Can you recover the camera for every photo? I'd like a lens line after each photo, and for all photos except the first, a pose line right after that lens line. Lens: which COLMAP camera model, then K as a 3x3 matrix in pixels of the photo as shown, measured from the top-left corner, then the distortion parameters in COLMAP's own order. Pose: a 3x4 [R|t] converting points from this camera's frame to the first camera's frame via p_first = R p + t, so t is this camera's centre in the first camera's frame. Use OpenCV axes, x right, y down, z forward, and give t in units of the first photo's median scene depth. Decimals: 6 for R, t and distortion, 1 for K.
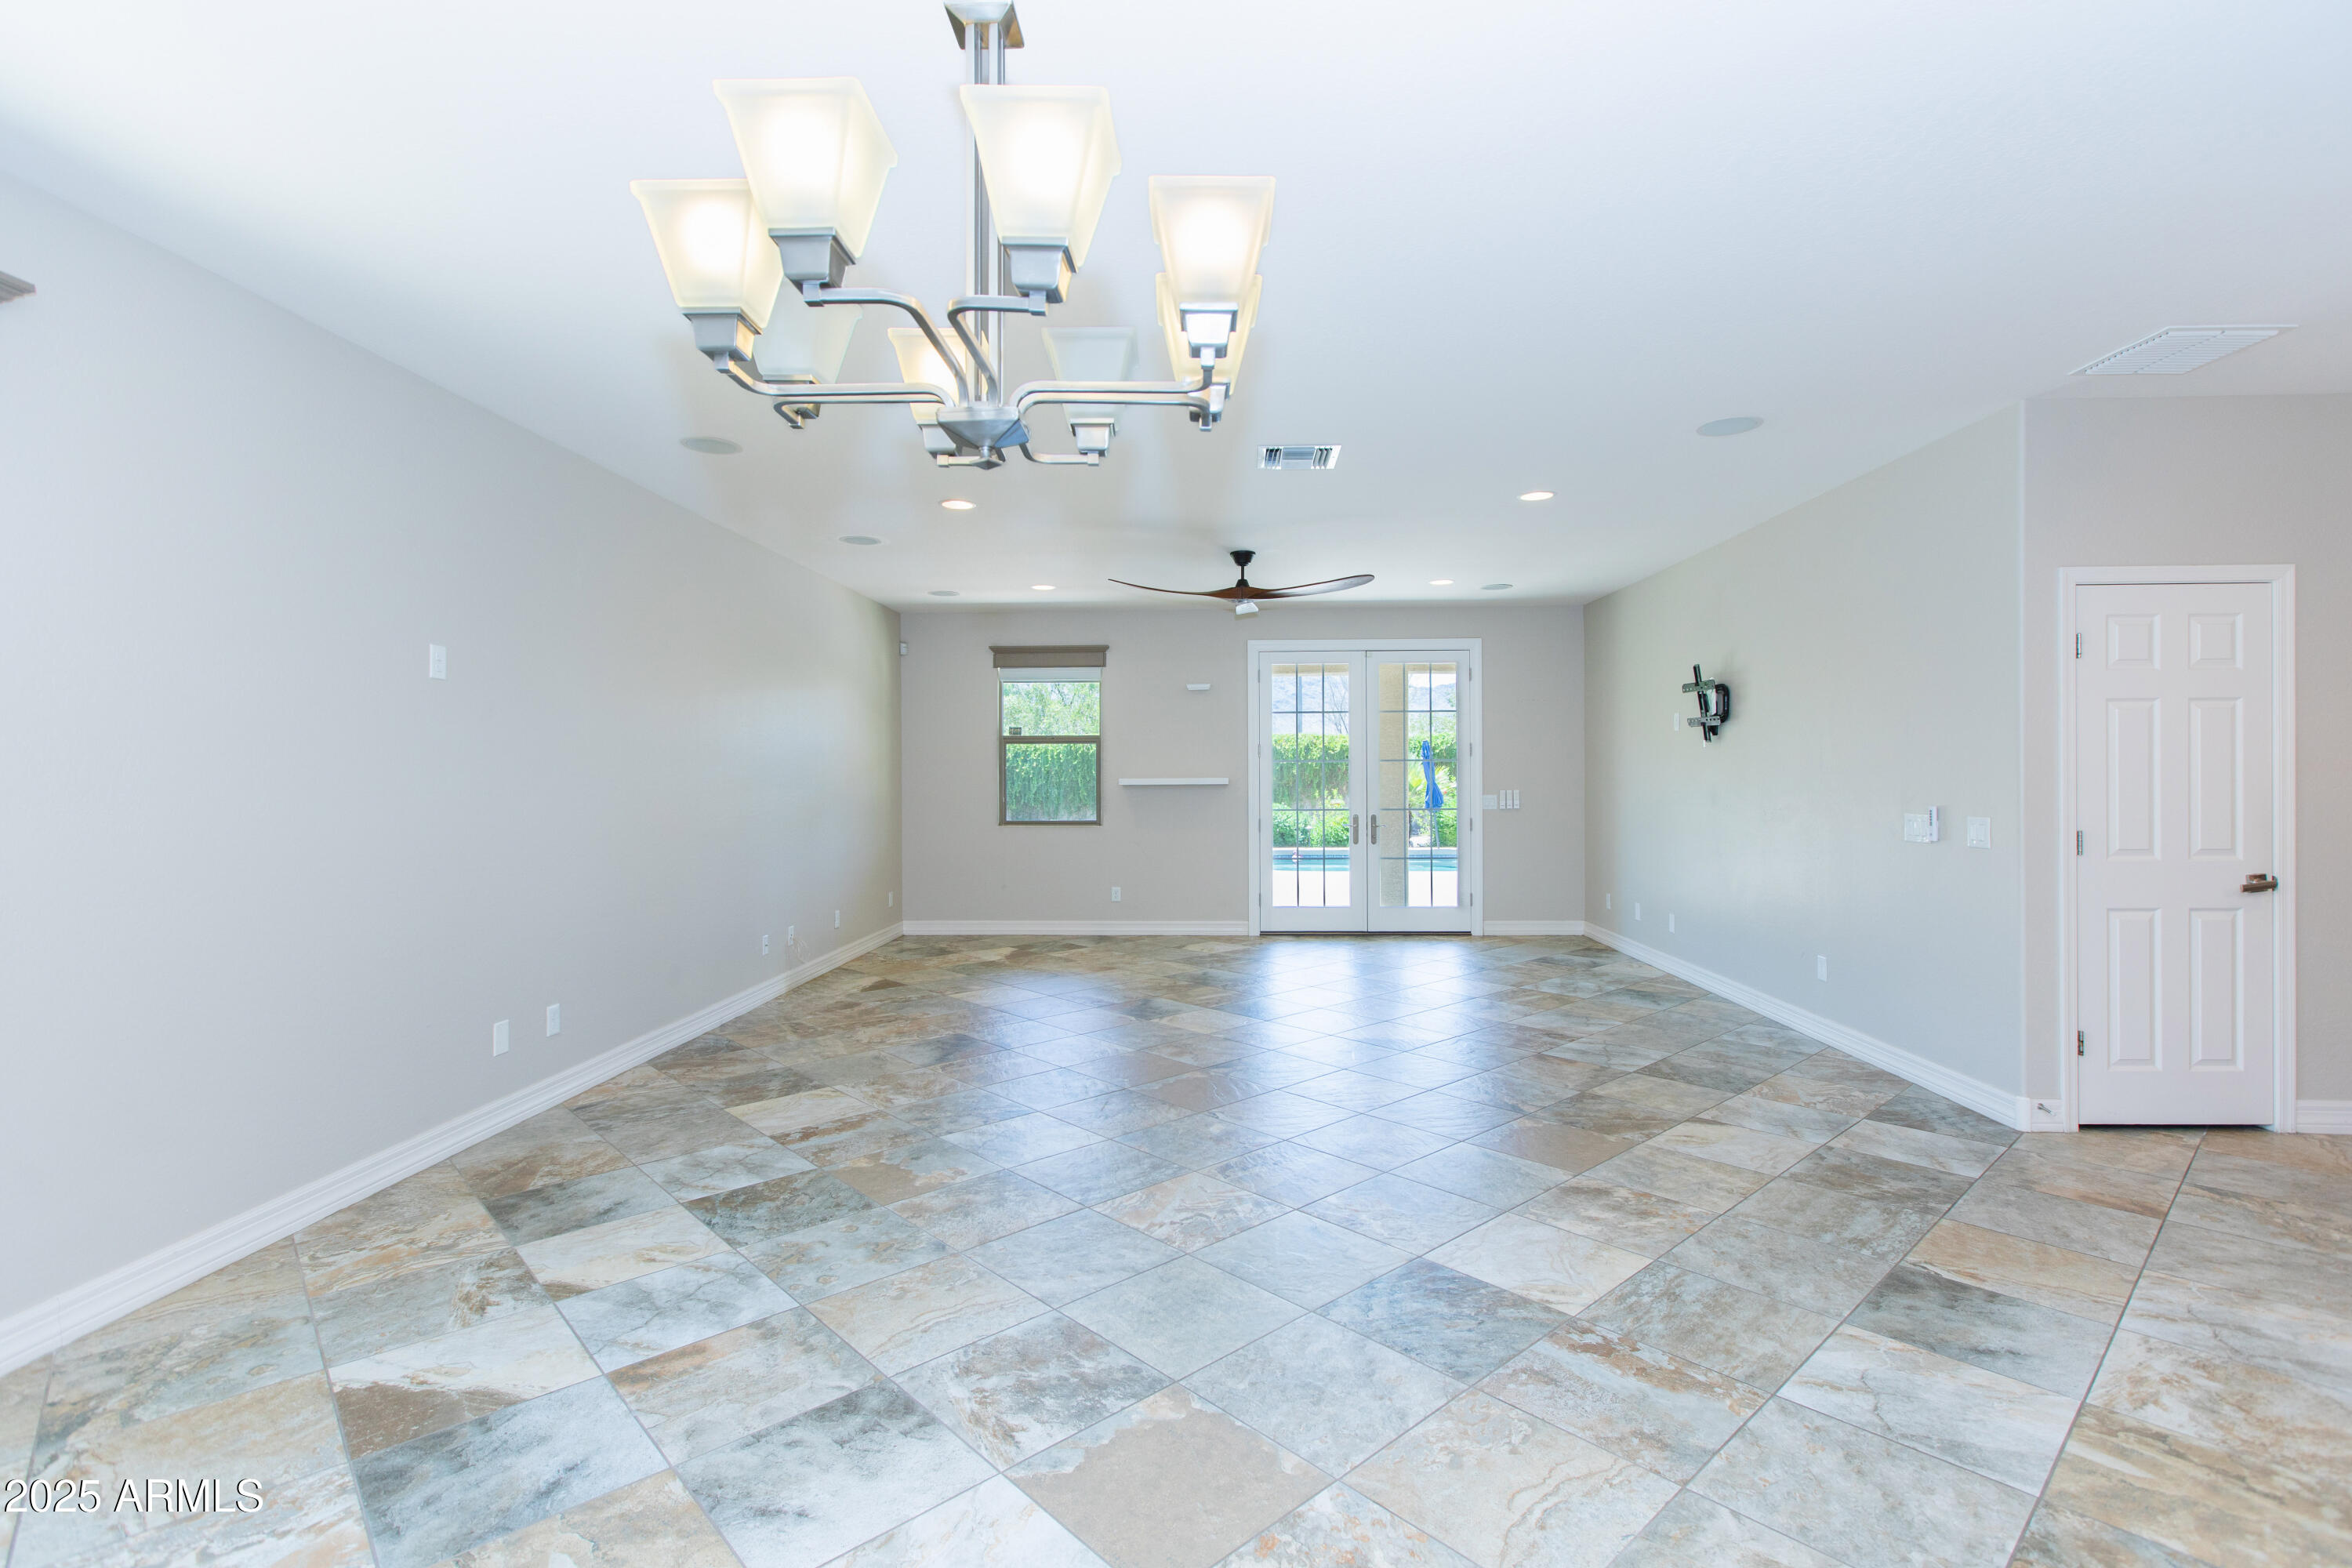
lens RADIAL K [[1085.7, 0, 1180.1], [0, 1085.7, 799.9], [0, 0, 1]] dist [0.002606, -0.000422]
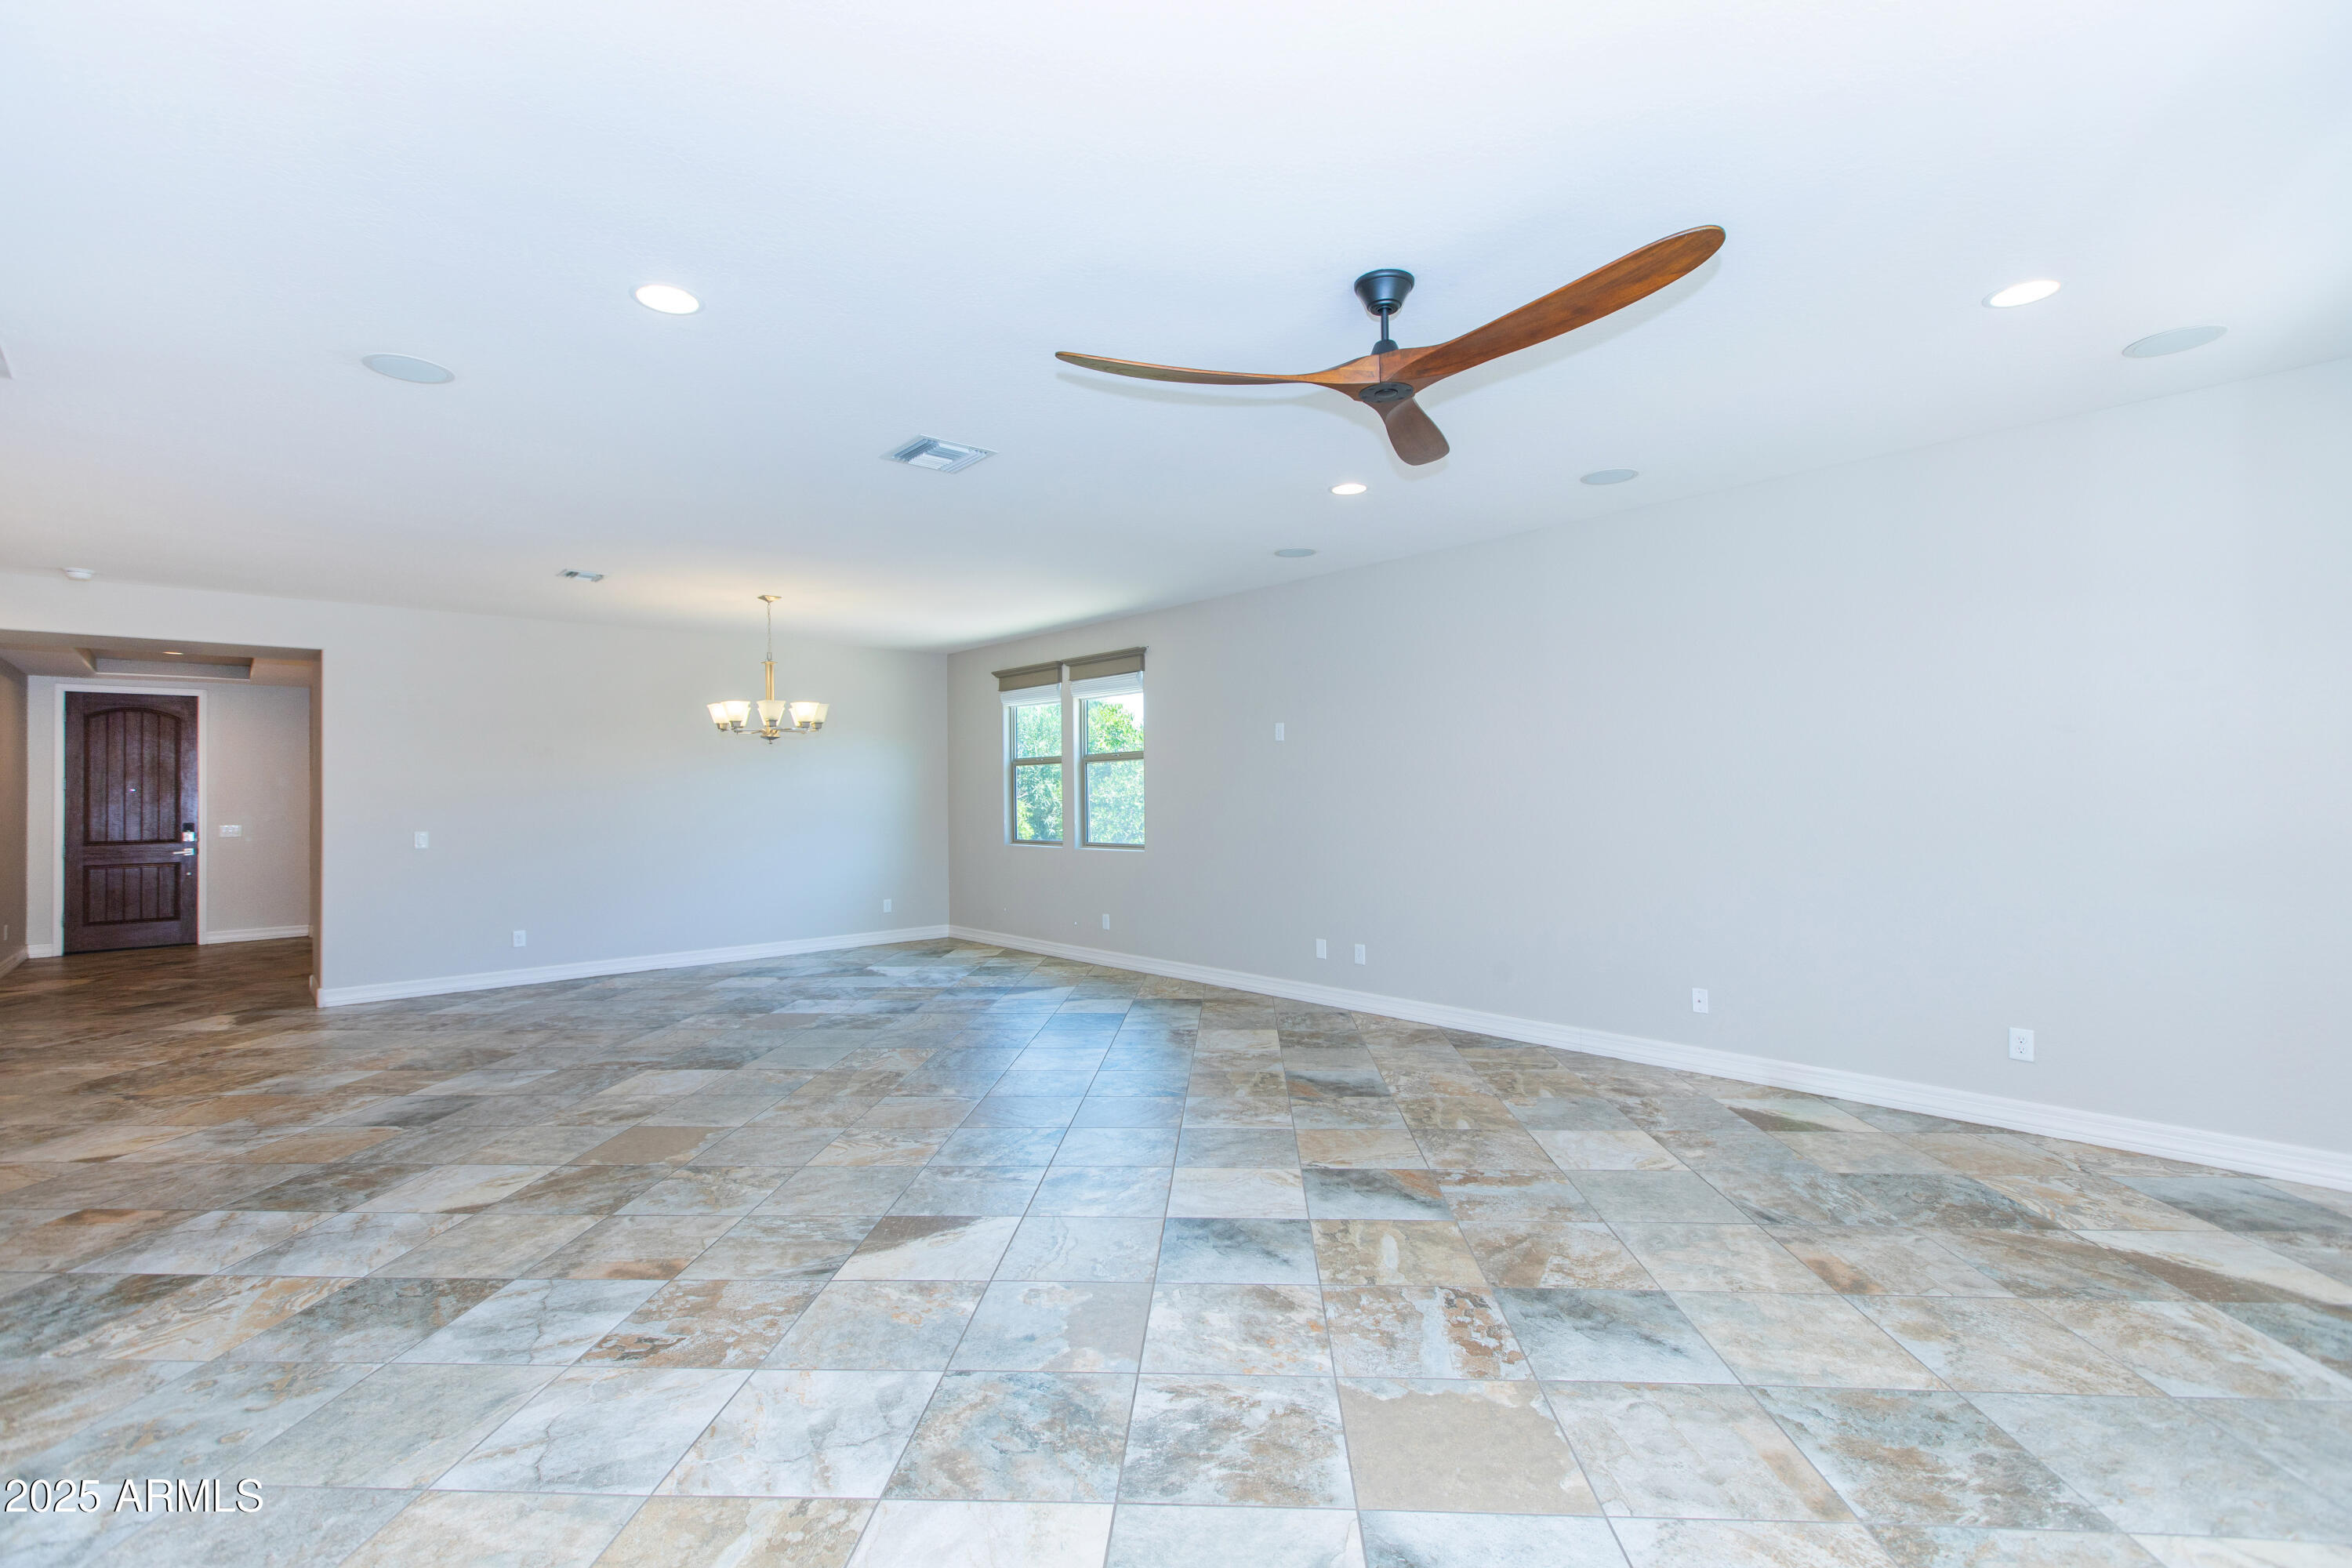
lens RADIAL K [[1063.9, 0, 1176.0], [0, 1063.9, 784.0], [0, 0, 1]] dist [0.004334, -0.001496]
pose [[-0.716026, 0.008383, -0.698023, 0.713736], [0.002083, 0.999949, 0.009872, -0.053314], [0.698070, 0.005615, -0.716007, 2.134152]]
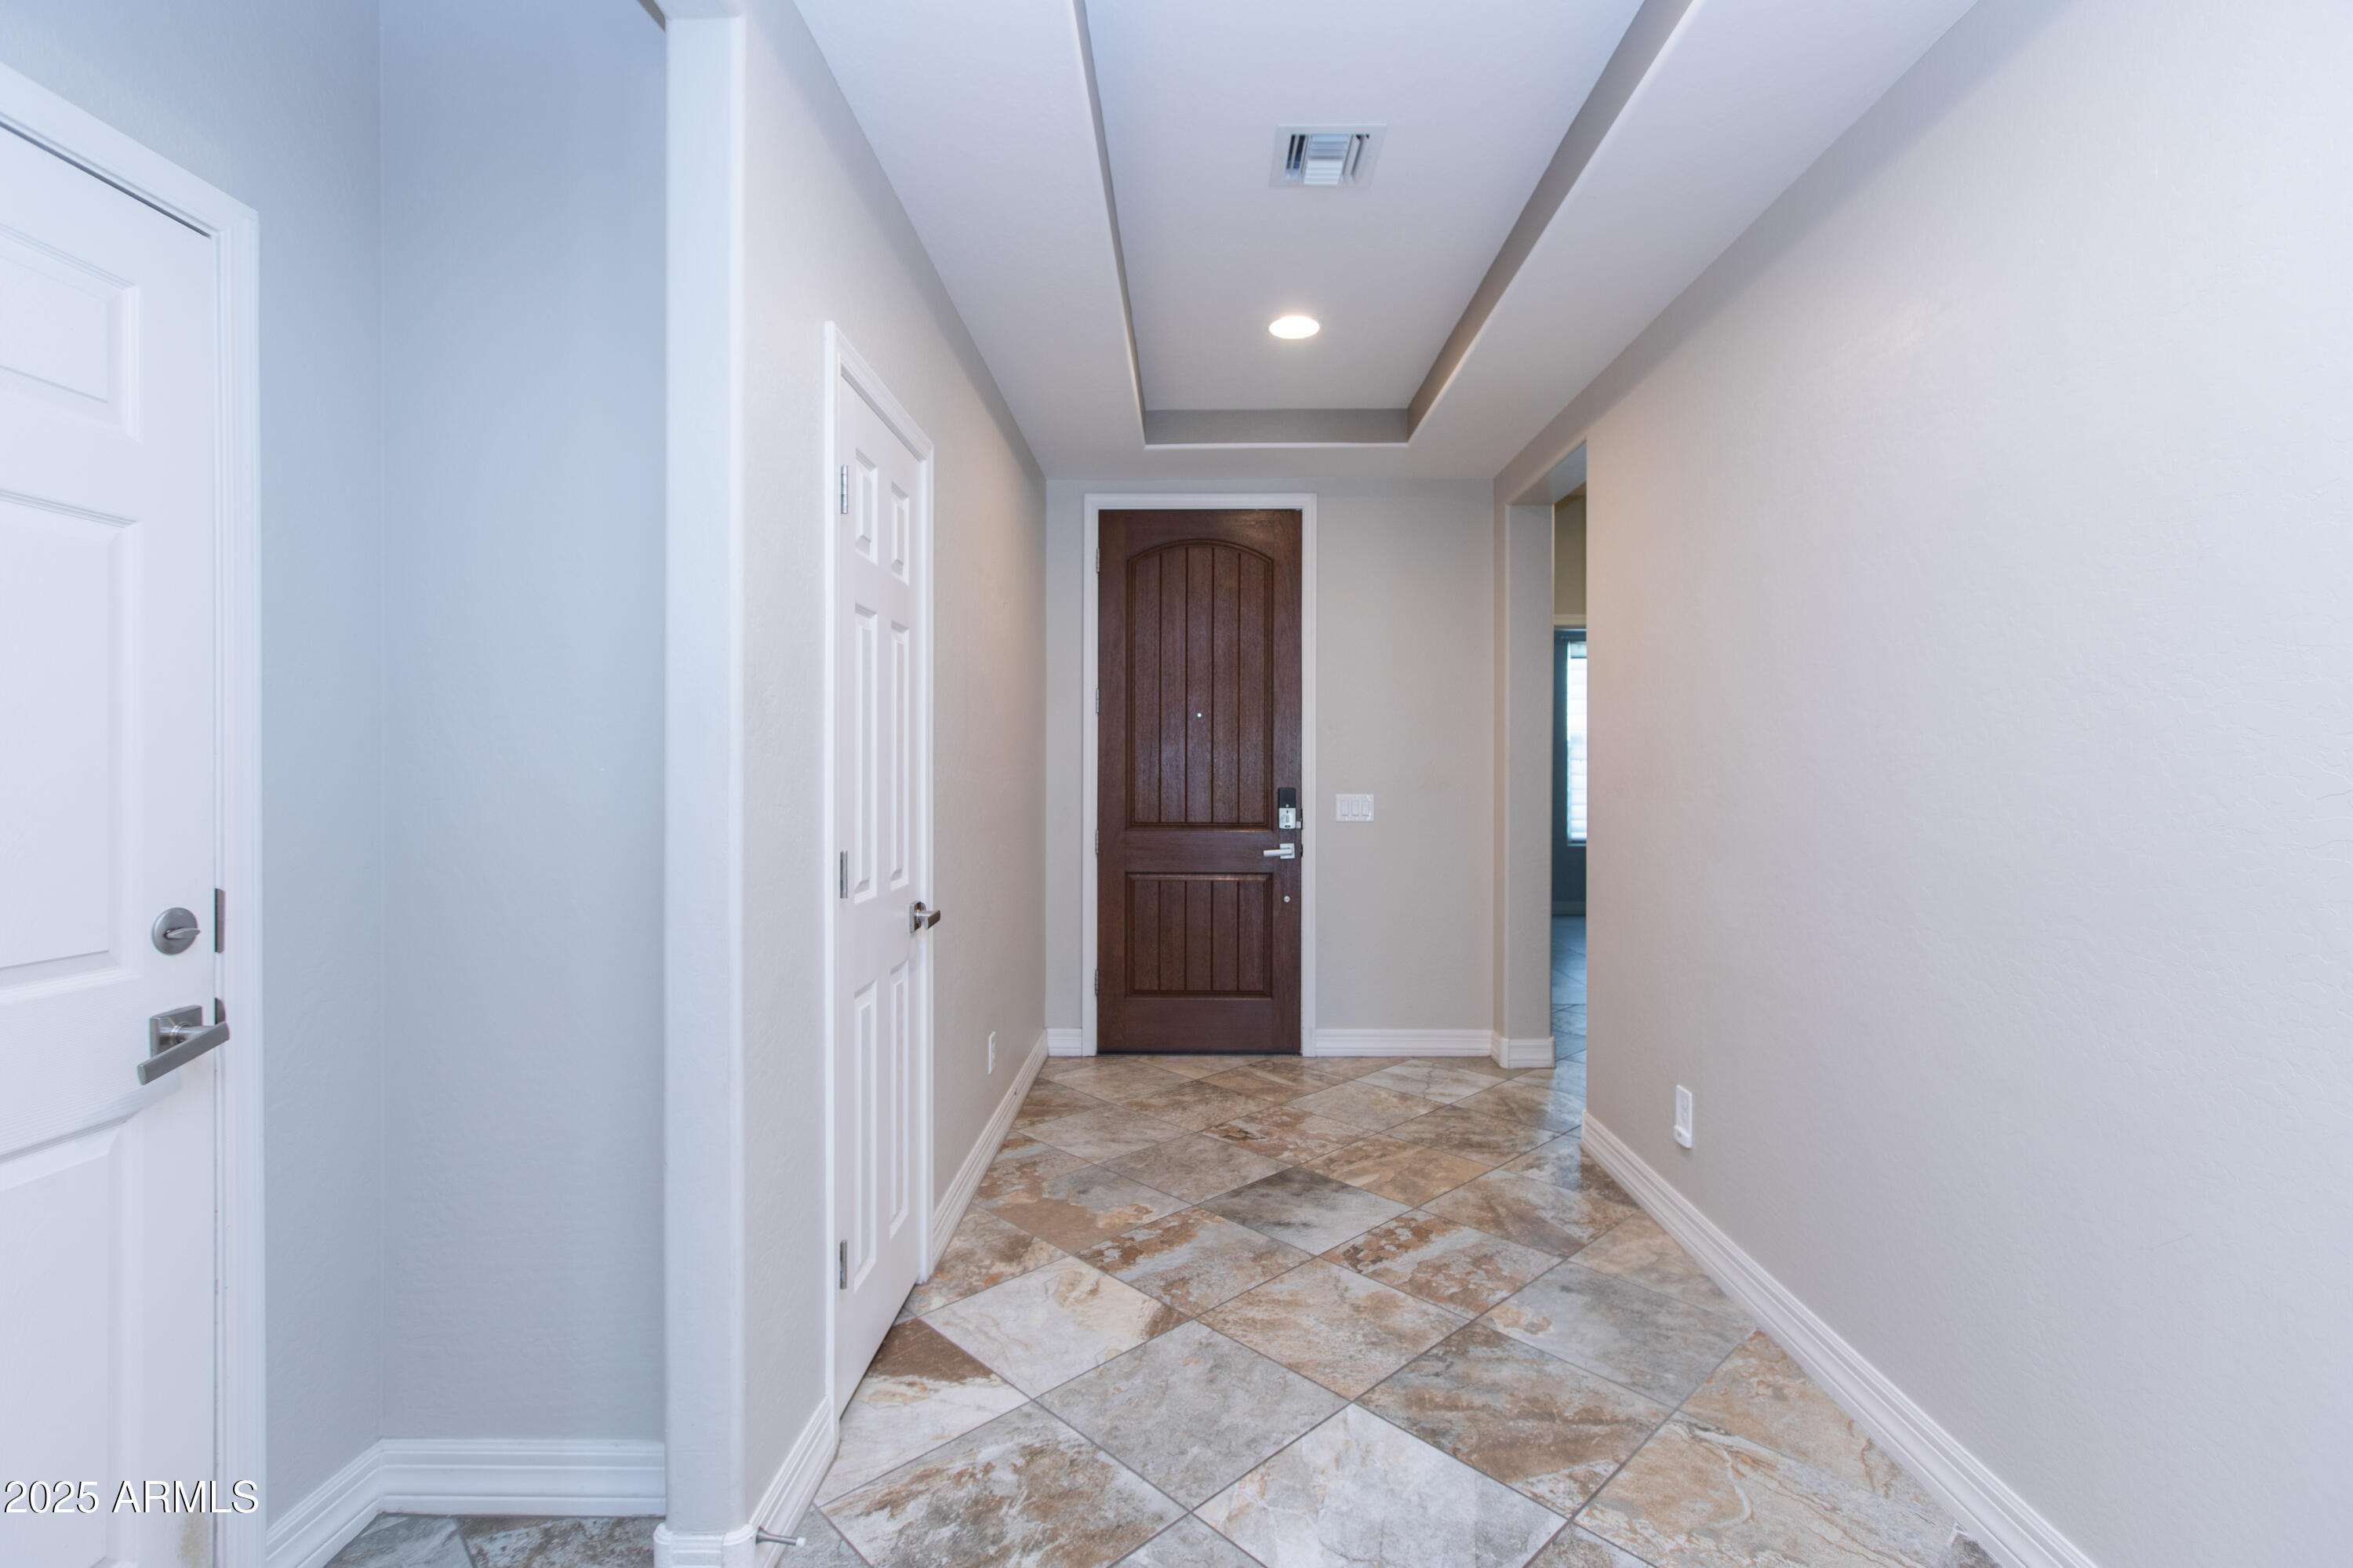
lens RADIAL K [[1048.0, 0, 1180.3], [0, 1048.0, 777.8], [0, 0, 1]] dist [0.000998, -0.000514]
pose [[-0.999814, 0.007367, -0.017824, 0.763519], [0.006936, 0.999685, 0.024125, 0.025701], [0.017996, 0.023997, -0.999550, -0.332483]]
